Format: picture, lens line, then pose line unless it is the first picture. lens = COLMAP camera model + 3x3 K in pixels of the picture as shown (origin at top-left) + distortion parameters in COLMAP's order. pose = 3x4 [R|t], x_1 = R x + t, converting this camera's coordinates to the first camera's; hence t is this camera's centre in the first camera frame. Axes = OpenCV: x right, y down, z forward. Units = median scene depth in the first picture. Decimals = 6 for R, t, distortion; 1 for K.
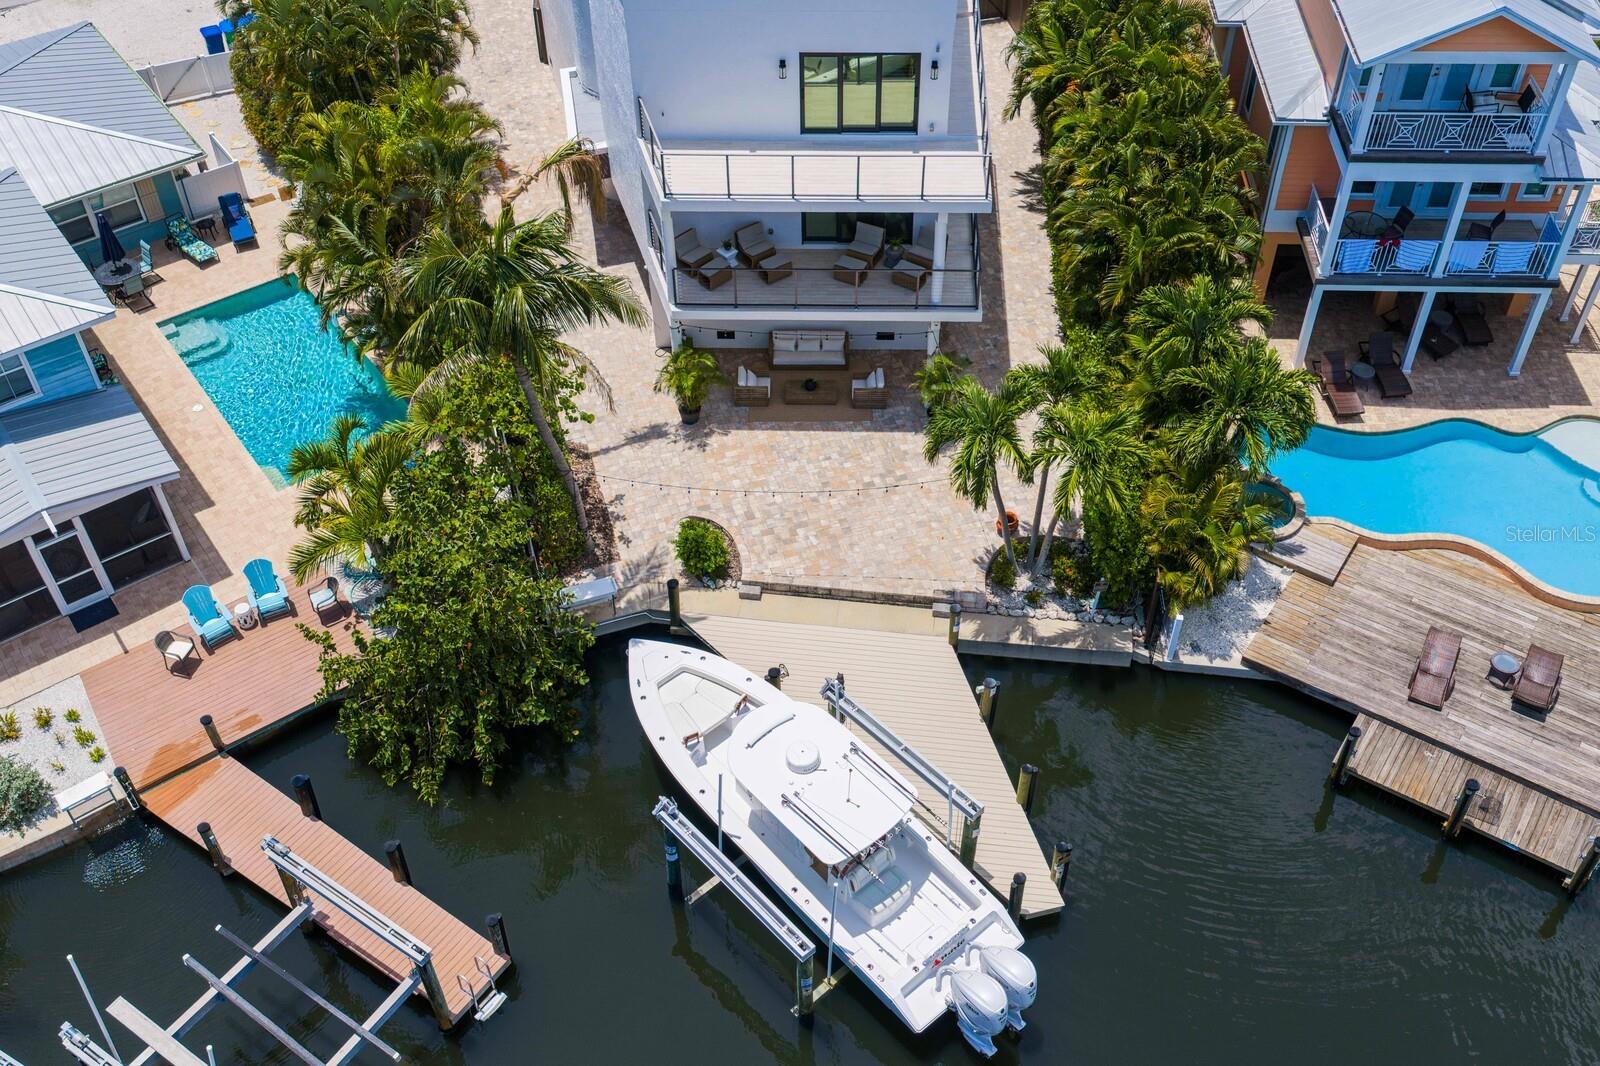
lens RADIAL K [[1595.1, 0, 800.0], [0, 1595.1, 533.0], [0, 0, 1]] dist [0.087910, -0.205826]
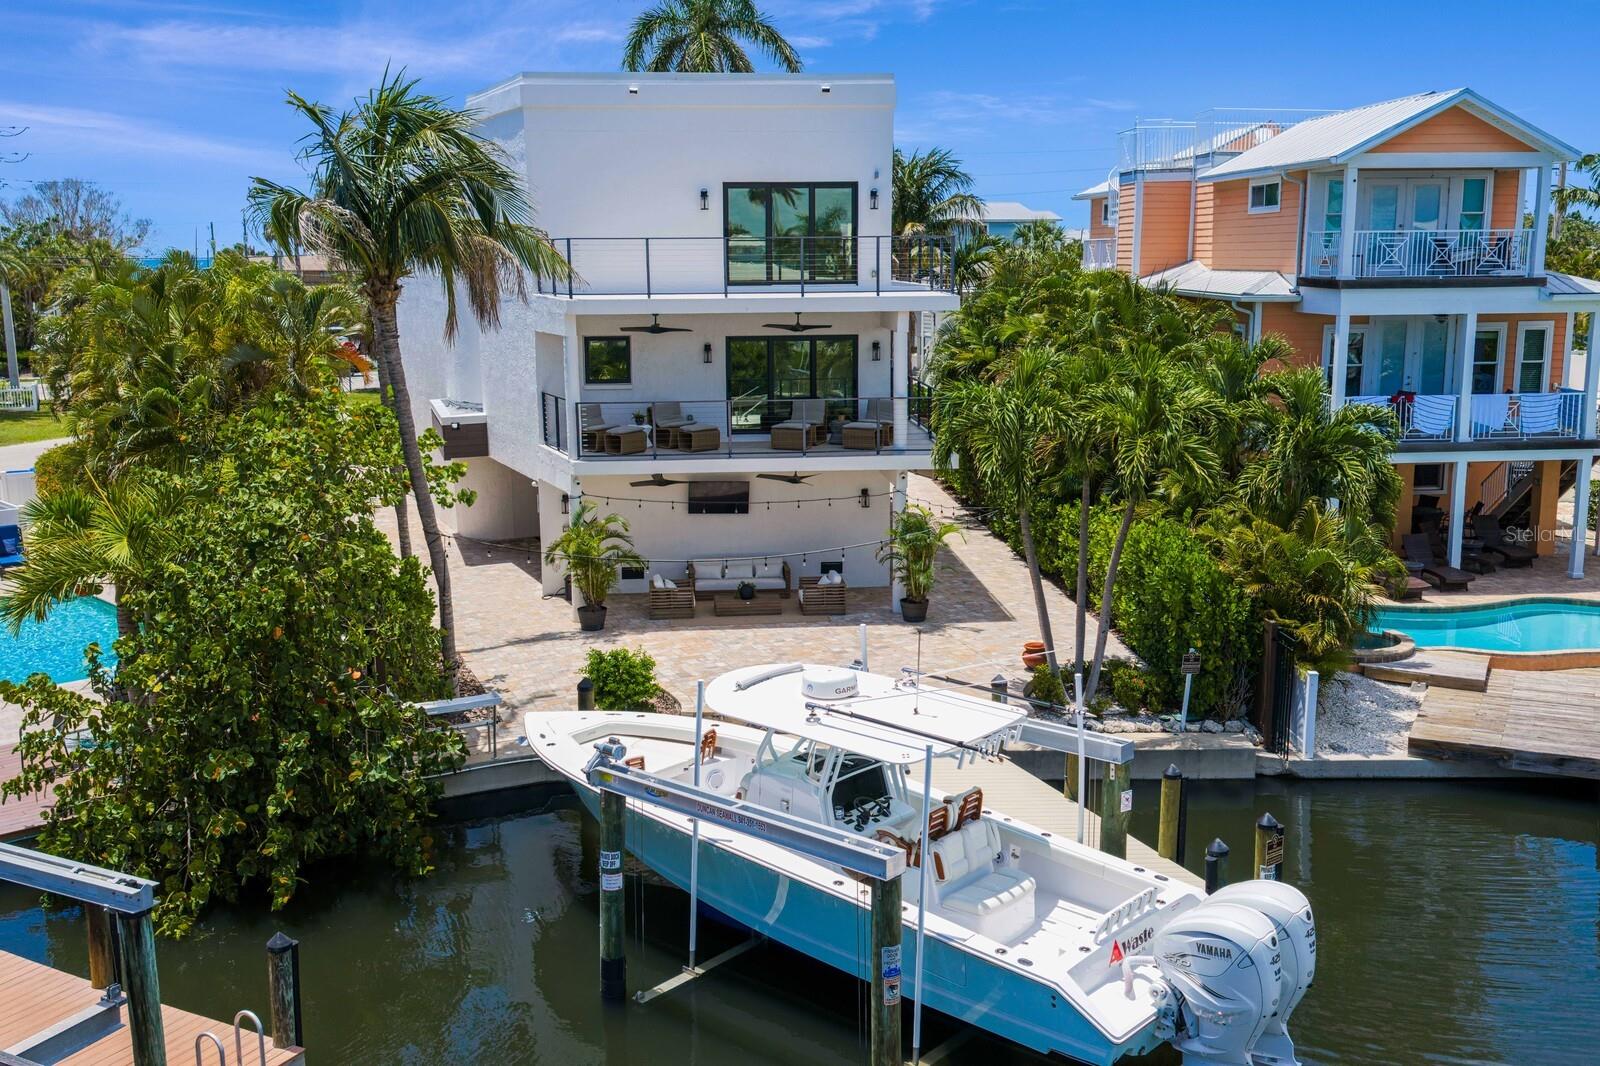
lens RADIAL K [[1554.9, 0, 800.0], [0, 1554.9, 533.0], [0, 0, 1]] dist [0.067851, -0.135130]
pose [[0.992443, -0.019497, 0.121149, -0.066622], [0.084685, 0.823312, -0.561236, 0.350898], [-0.088801, 0.567254, 0.818741, 0.398066]]
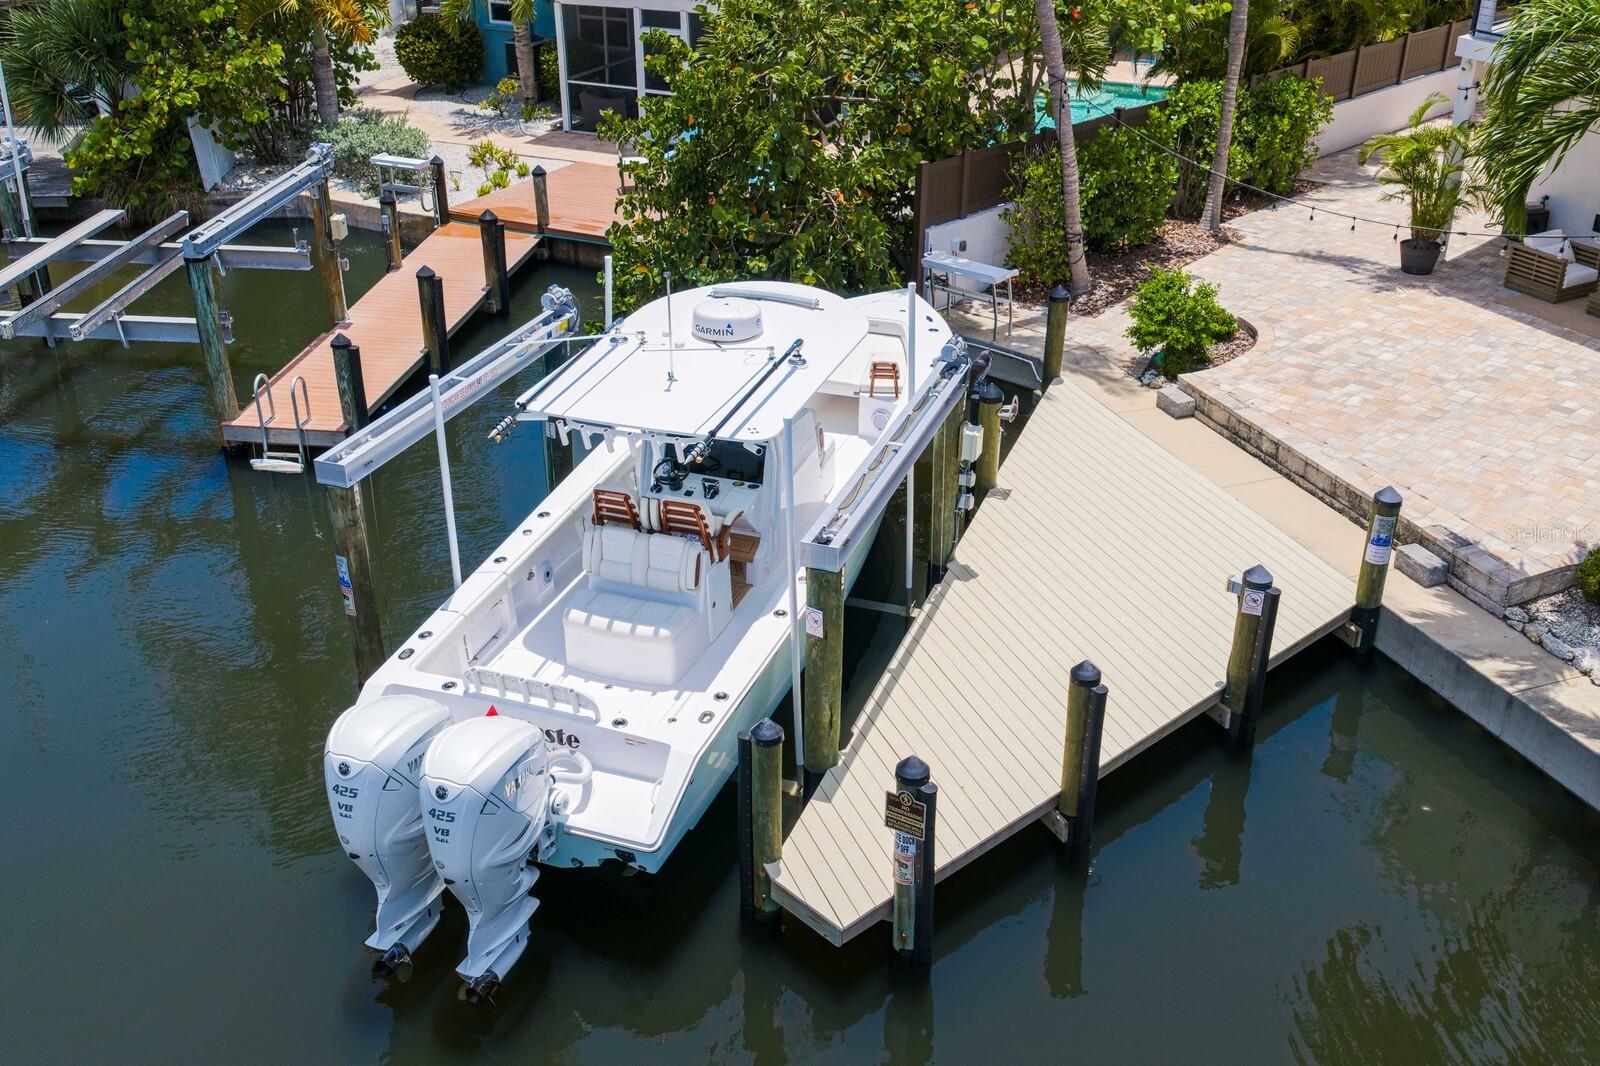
lens RADIAL K [[1595.1, 0, 800.0], [0, 1595.1, 533.0], [0, 0, 1]] dist [0.087910, -0.205826]
pose [[0.473770, 0.414578, -0.776960, 0.346709], [-0.625012, 0.779830, 0.034993, 0.132089], [0.620405, 0.469031, 0.628576, 0.606858]]
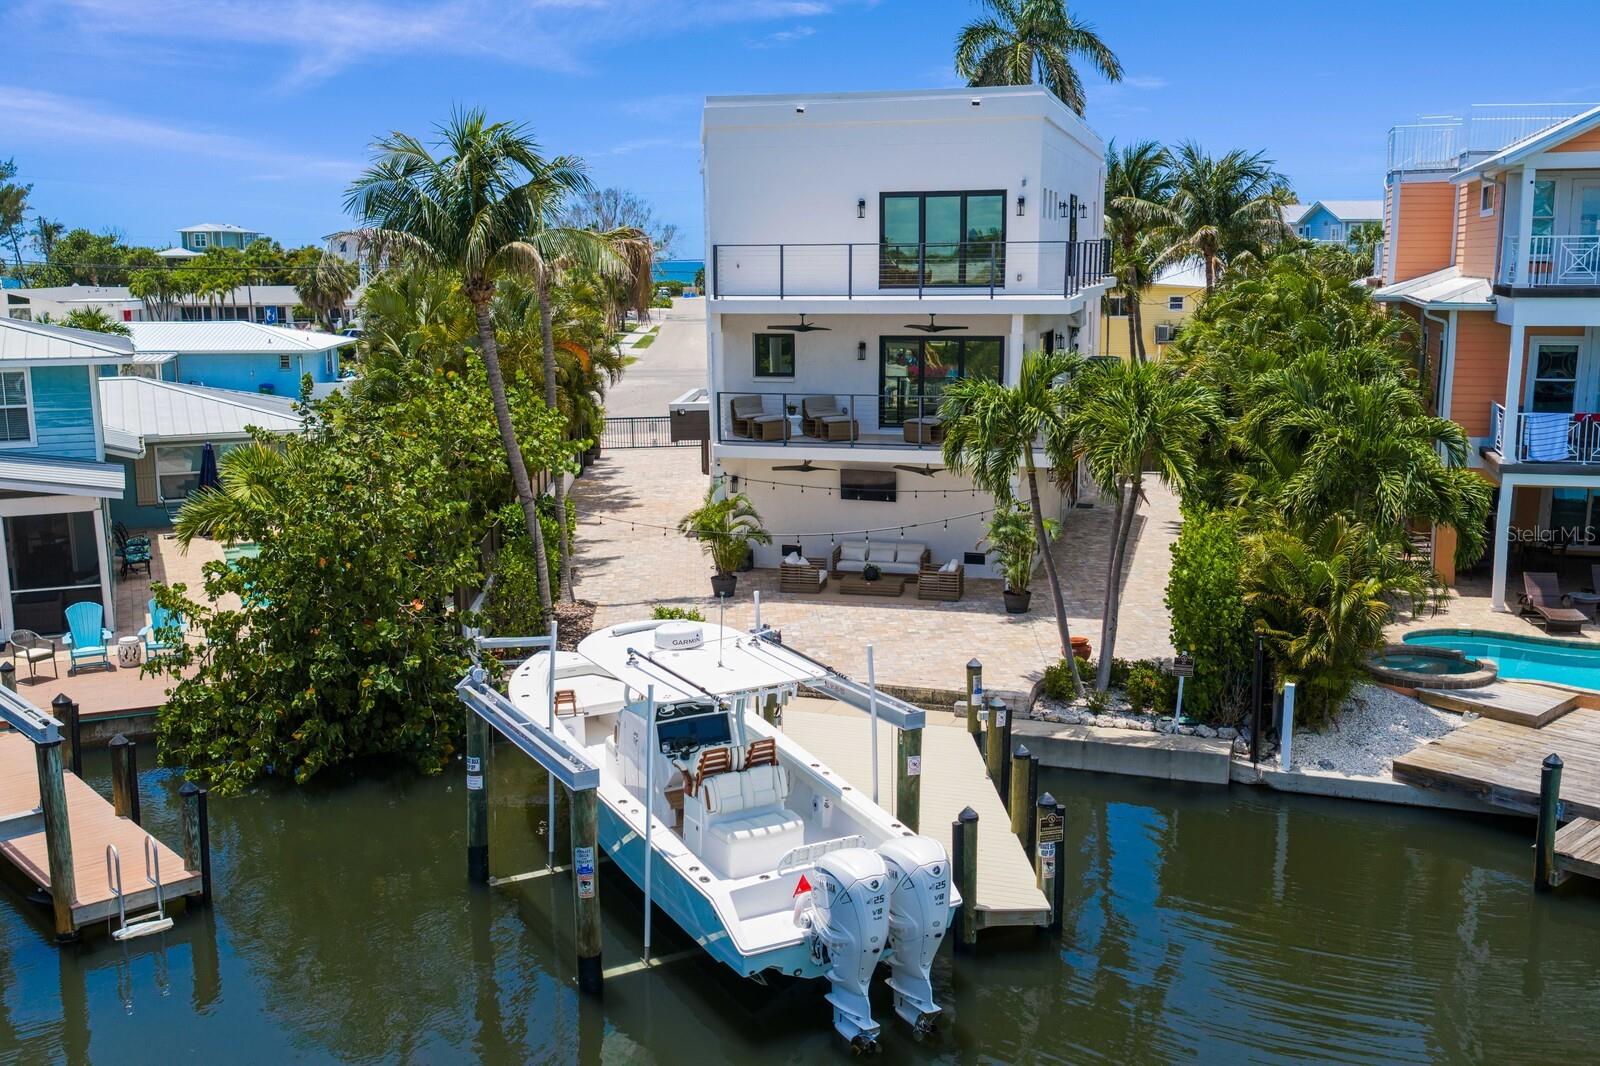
lens RADIAL K [[1554.9, 0, 800.0], [0, 1554.9, 533.0], [0, 0, 1]] dist [0.067851, -0.135130]
pose [[0.974946, 0.043298, -0.218188, 0.165206], [-0.159292, 0.820538, -0.548948, 0.386357], [0.155263, 0.569950, 0.806877, 0.357885]]
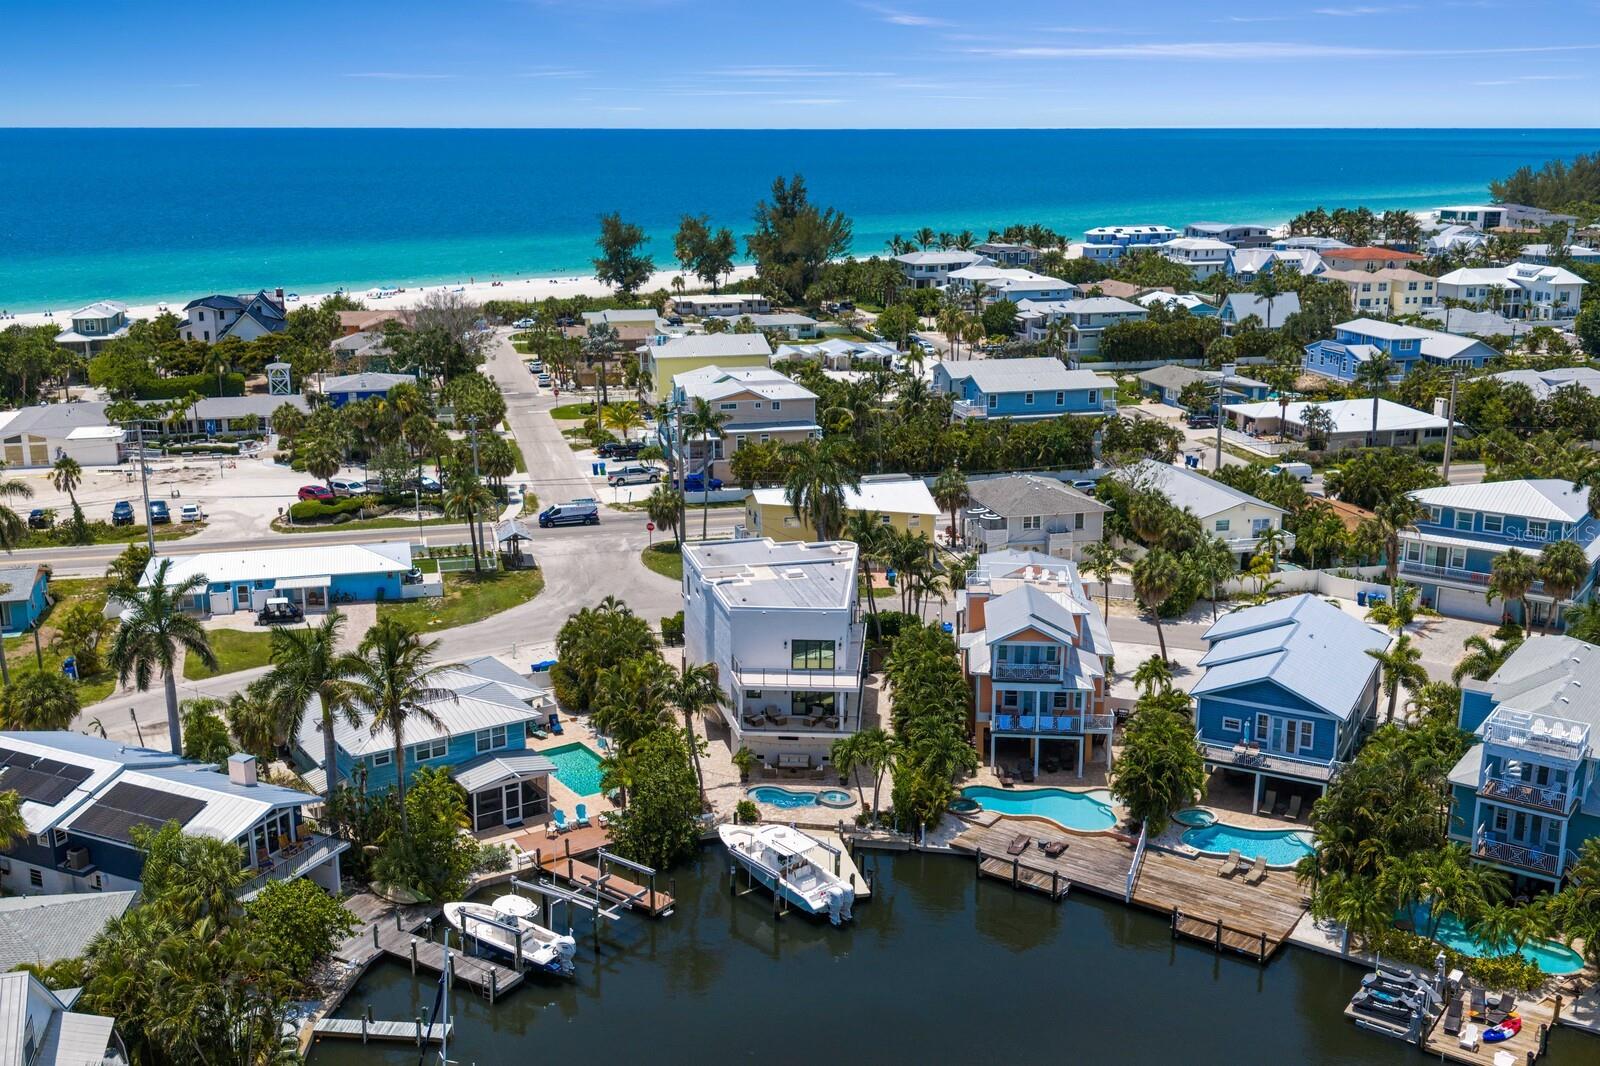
lens RADIAL K [[1595.1, 0, 800.0], [0, 1595.1, 533.0], [0, 0, 1]] dist [0.087910, -0.205826]
pose [[0.999272, 0.020233, -0.032354, 0.100672], [-0.033796, 0.862954, -0.504150, 0.940994], [0.017720, 0.504876, 0.863010, -1.488838]]
